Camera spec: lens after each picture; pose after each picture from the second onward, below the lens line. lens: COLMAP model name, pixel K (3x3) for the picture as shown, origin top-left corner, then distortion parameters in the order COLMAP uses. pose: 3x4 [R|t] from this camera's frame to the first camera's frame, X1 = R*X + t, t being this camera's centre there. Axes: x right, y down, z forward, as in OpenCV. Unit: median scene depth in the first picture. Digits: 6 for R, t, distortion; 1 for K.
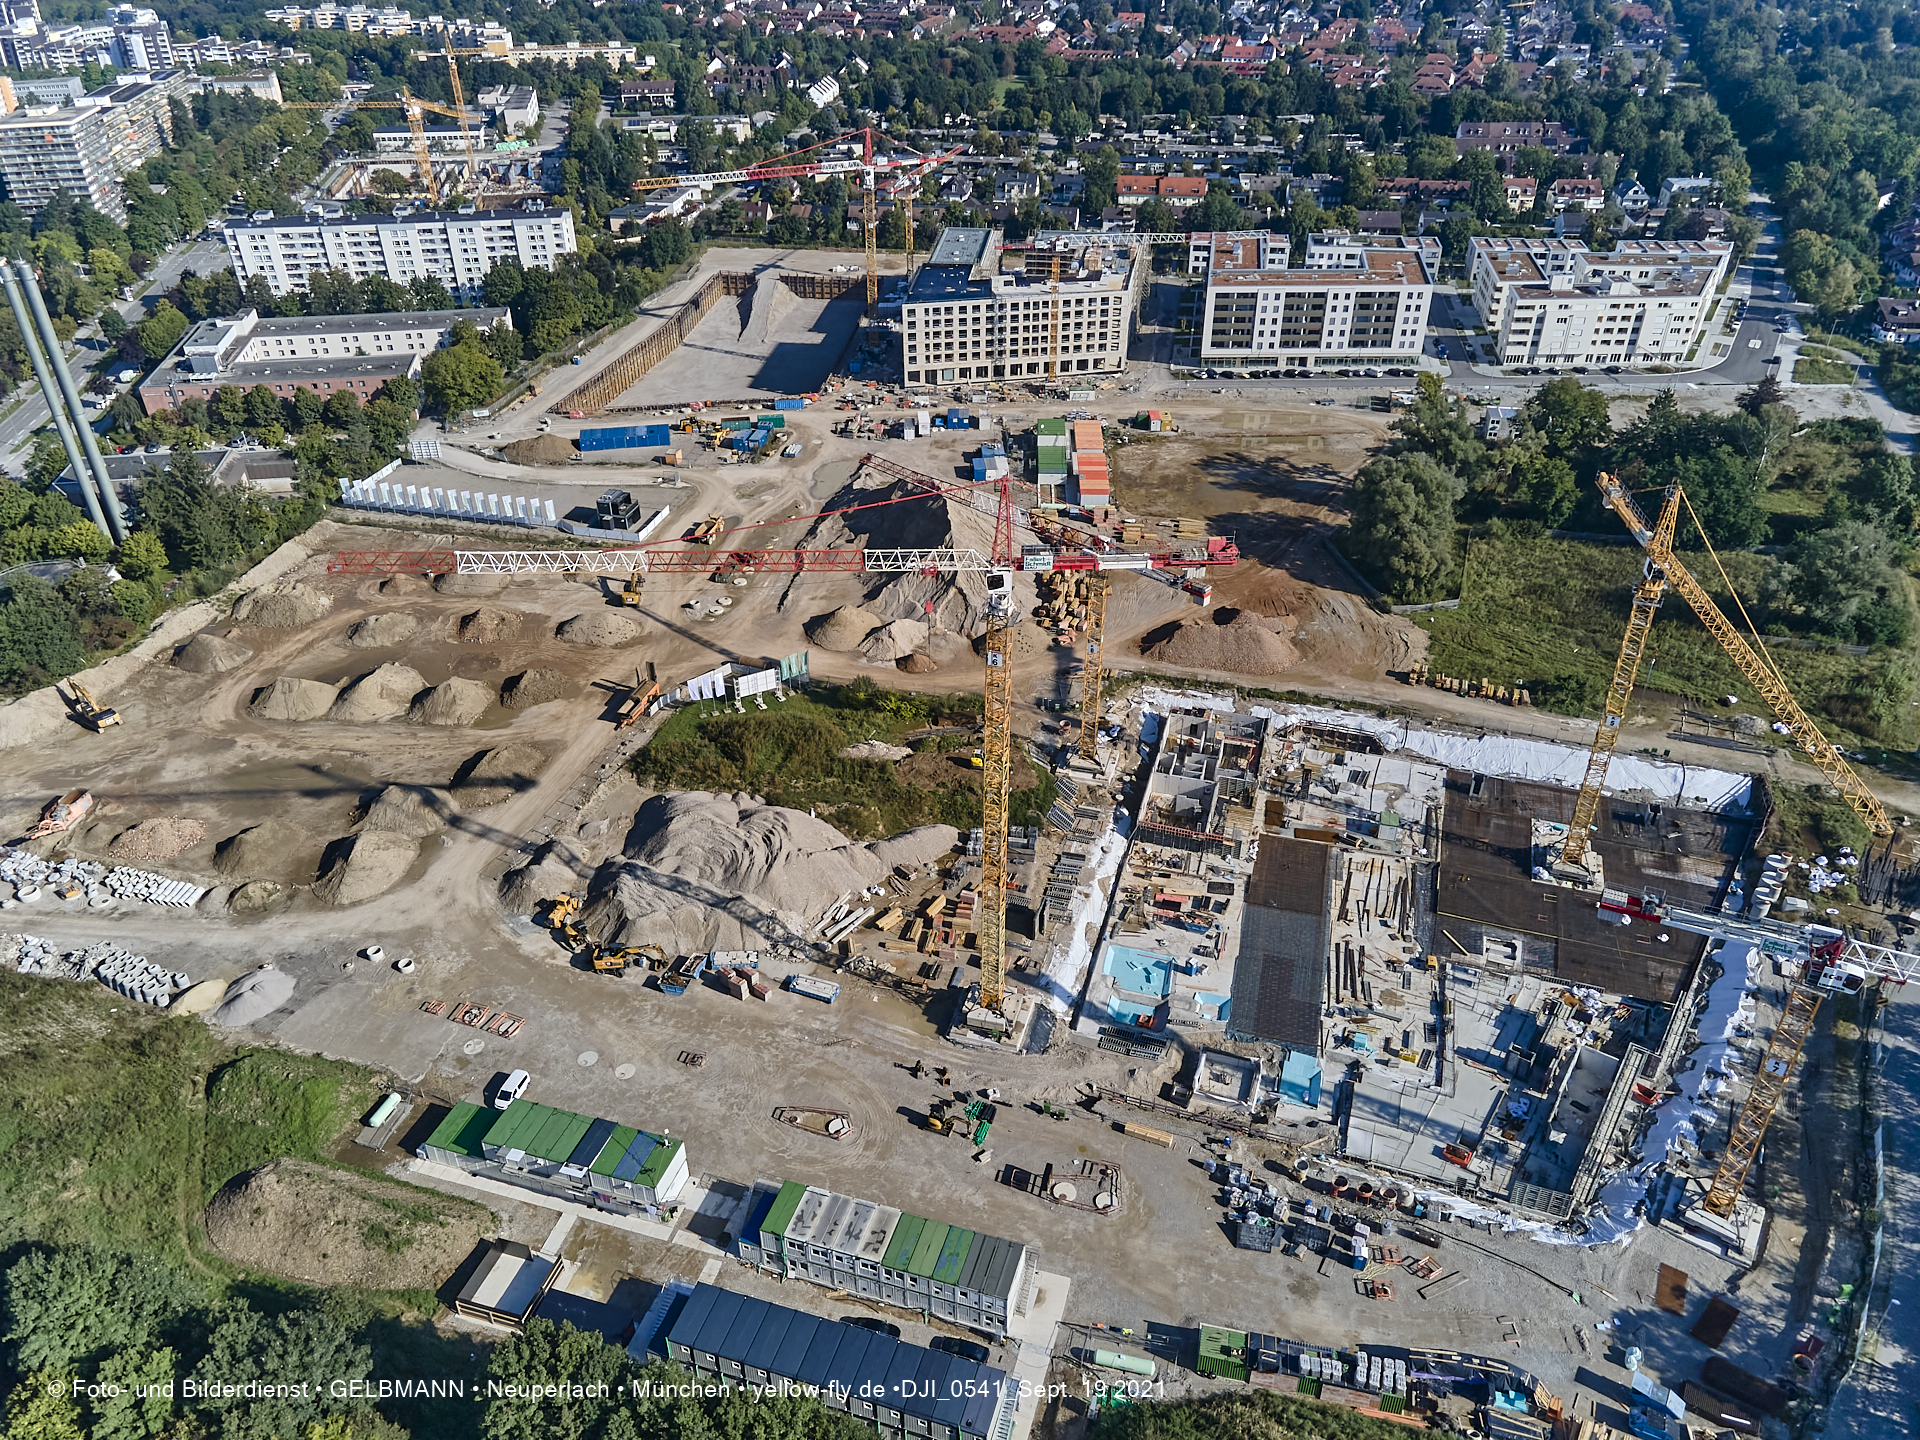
lens RADIAL K [[1393.4, 0, 957.4], [0, 1393.4, 716.6], [0, 0, 1]] dist [0.019902, 0.037991]
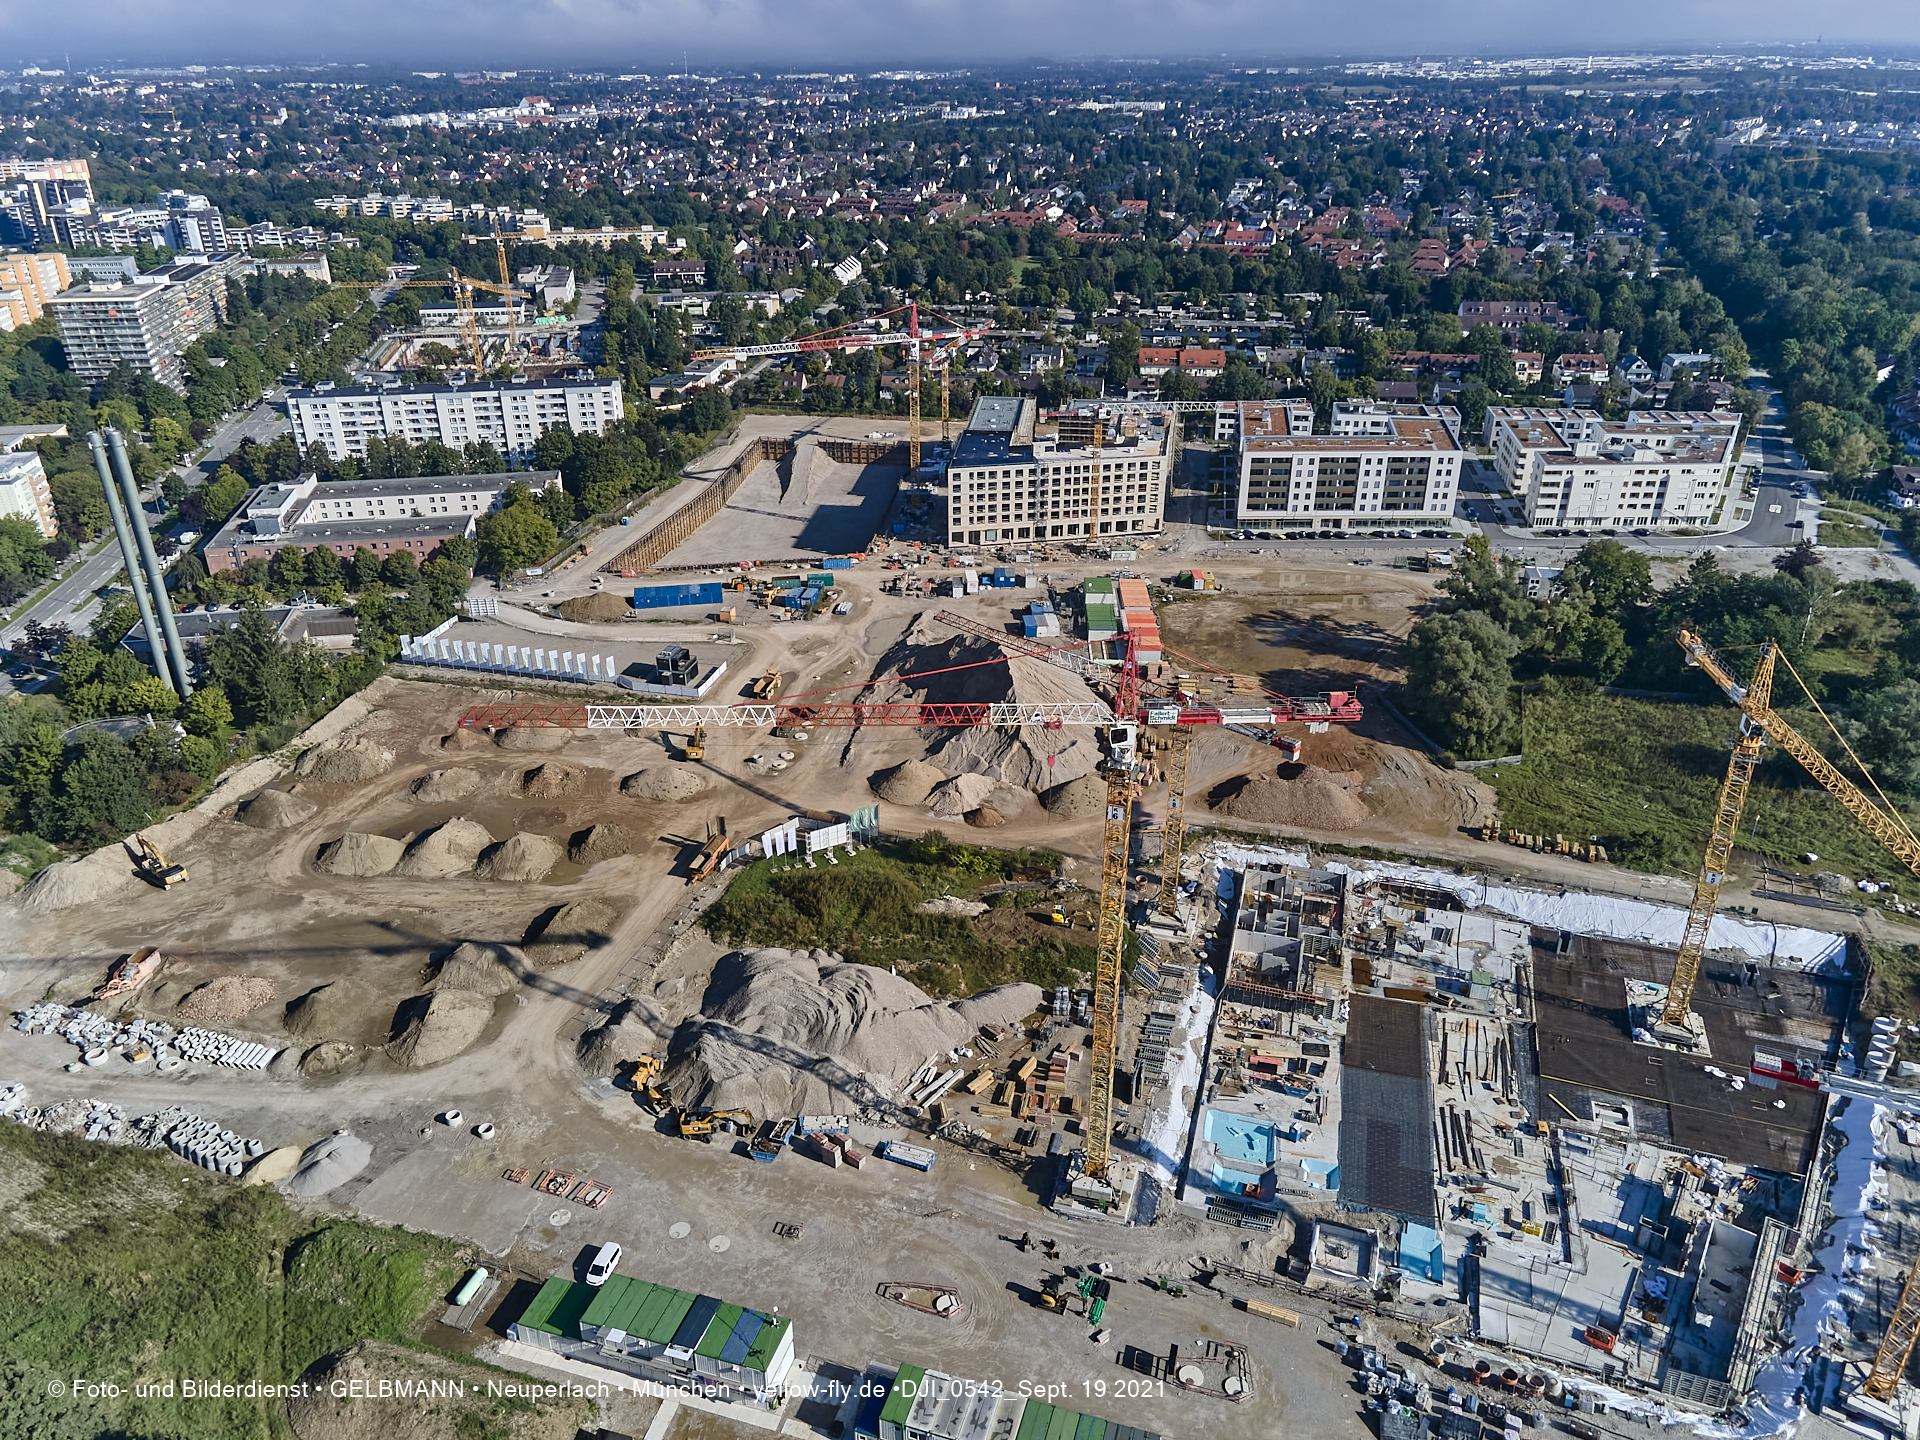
lens RADIAL K [[1393.4, 0, 957.8], [0, 1393.4, 718.5], [0, 0, 1]] dist [0.019902, 0.037991]
pose [[0.999991, 0.000993, 0.004113, -0.055988], [-0.000534, 0.993941, -0.109912, 0.000440], [-0.004197, 0.109909, 0.993933, 0.002998]]
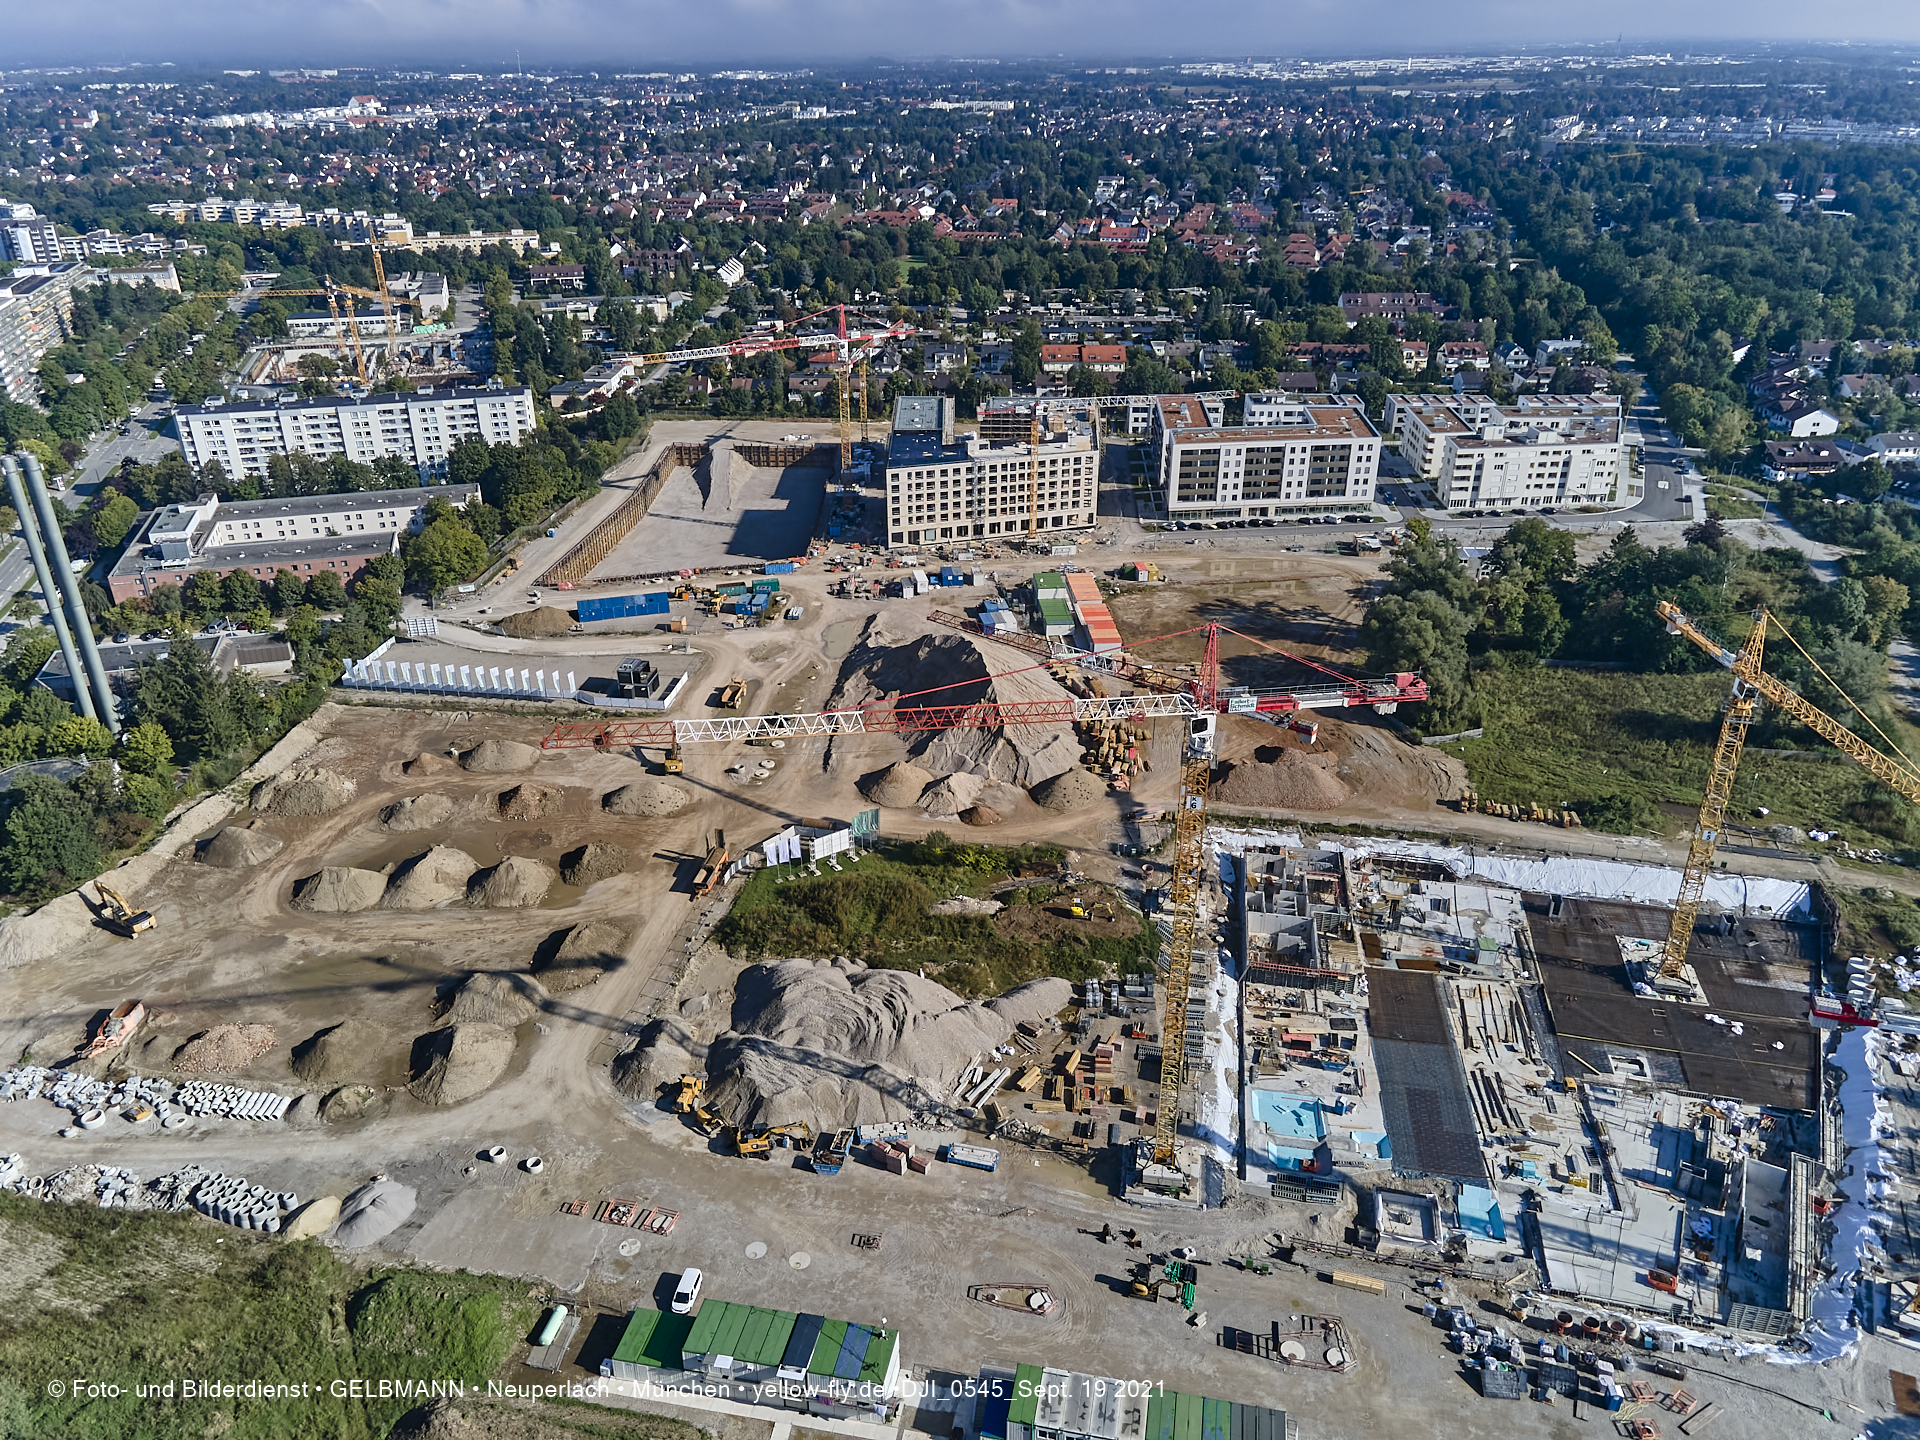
lens RADIAL K [[1393.4, 0, 958.4], [0, 1393.4, 718.9], [0, 0, 1]] dist [0.019902, 0.037991]
pose [[0.994022, -0.045829, 0.099091, -0.148880], [0.056424, 0.992666, -0.106910, -0.002028], [-0.093465, 0.111863, 0.989318, 0.008877]]
